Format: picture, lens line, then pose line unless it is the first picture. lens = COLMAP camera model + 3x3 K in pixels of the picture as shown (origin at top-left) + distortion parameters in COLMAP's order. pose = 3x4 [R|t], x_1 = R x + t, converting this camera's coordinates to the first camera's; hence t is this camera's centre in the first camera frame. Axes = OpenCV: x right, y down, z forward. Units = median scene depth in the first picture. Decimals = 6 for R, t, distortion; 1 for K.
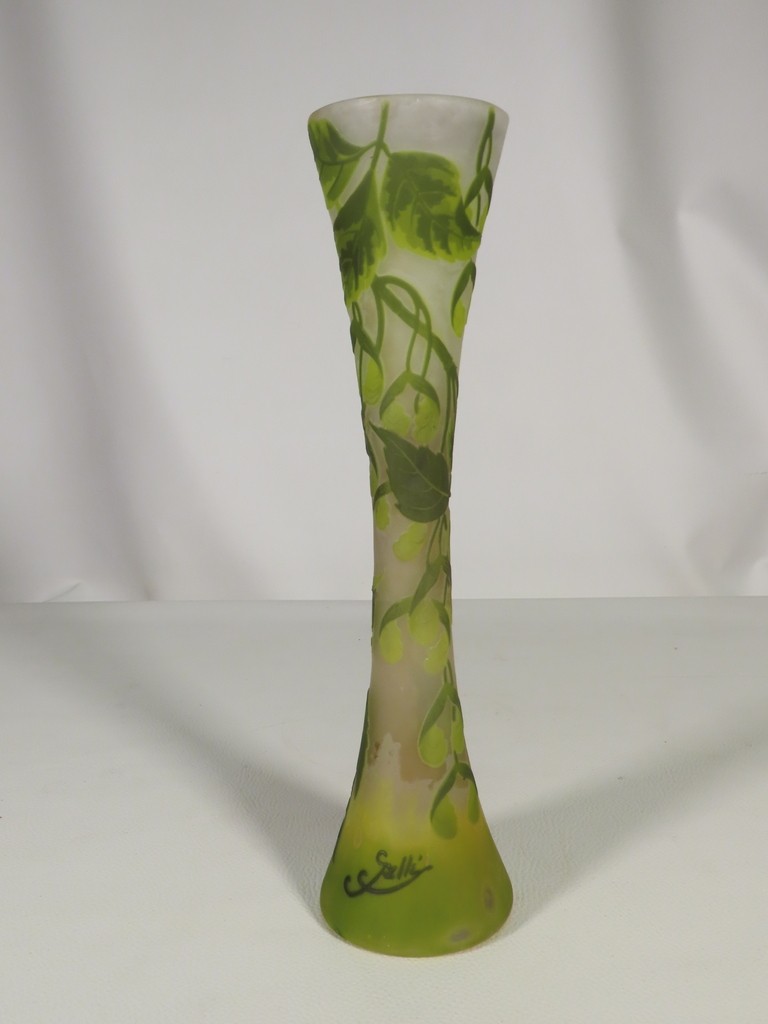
lens RADIAL K [[1047.8, 0, 384.0], [0, 1047.8, 512.0], [0, 0, 1]] dist [0.028053, 0.015522]
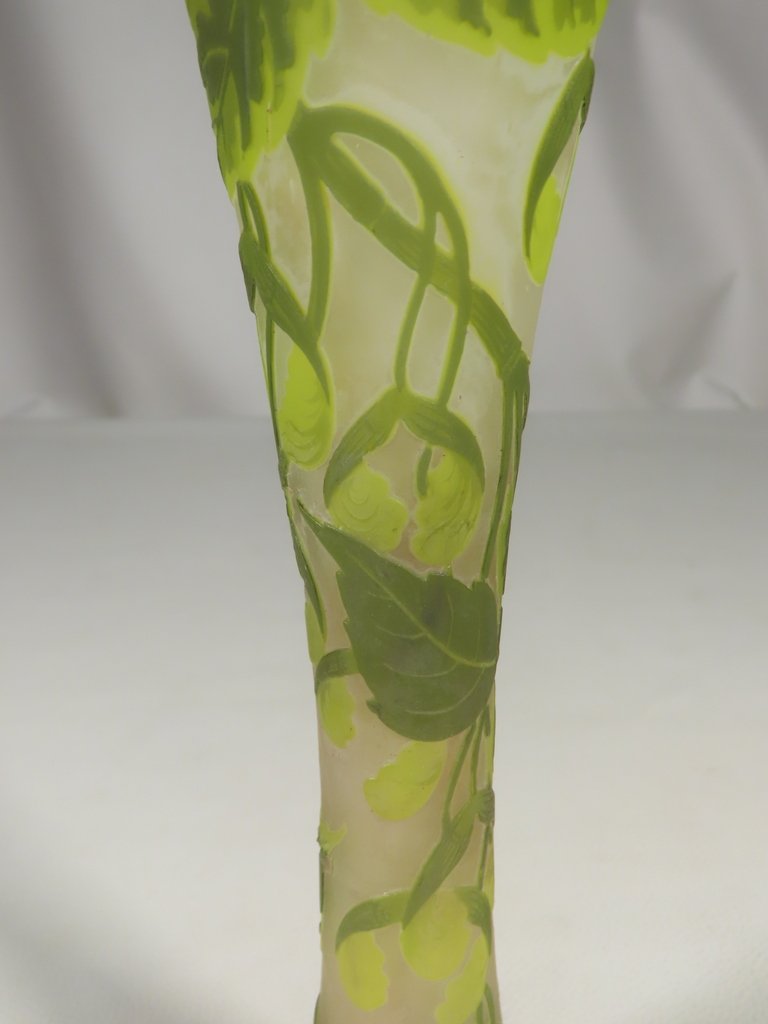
lens RADIAL K [[986.3, 0, 401.6], [0, 986.3, 513.2], [0, 0, 1]] dist [0.017208, 0.003672]
pose [[0.998804, -0.012573, 0.047252, 0.006867], [0.002775, 0.979396, 0.201932, -0.159169], [-0.048818, -0.201559, 0.978259, 0.656911]]
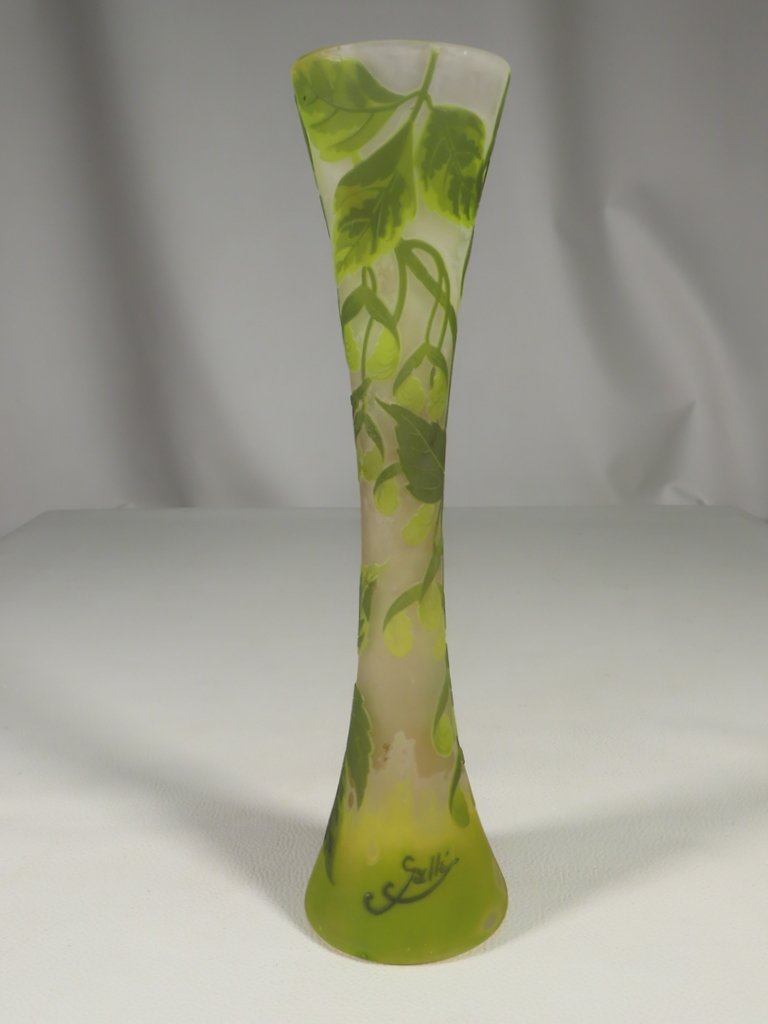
lens RADIAL K [[1047.8, 0, 384.0], [0, 1047.8, 512.0], [0, 0, 1]] dist [0.028053, 0.015522]
pose [[0.854542, -0.083379, 0.512646, -0.499010], [0.076961, 0.996462, 0.033780, -0.017967], [-0.513649, 0.010587, 0.857935, 0.213660]]
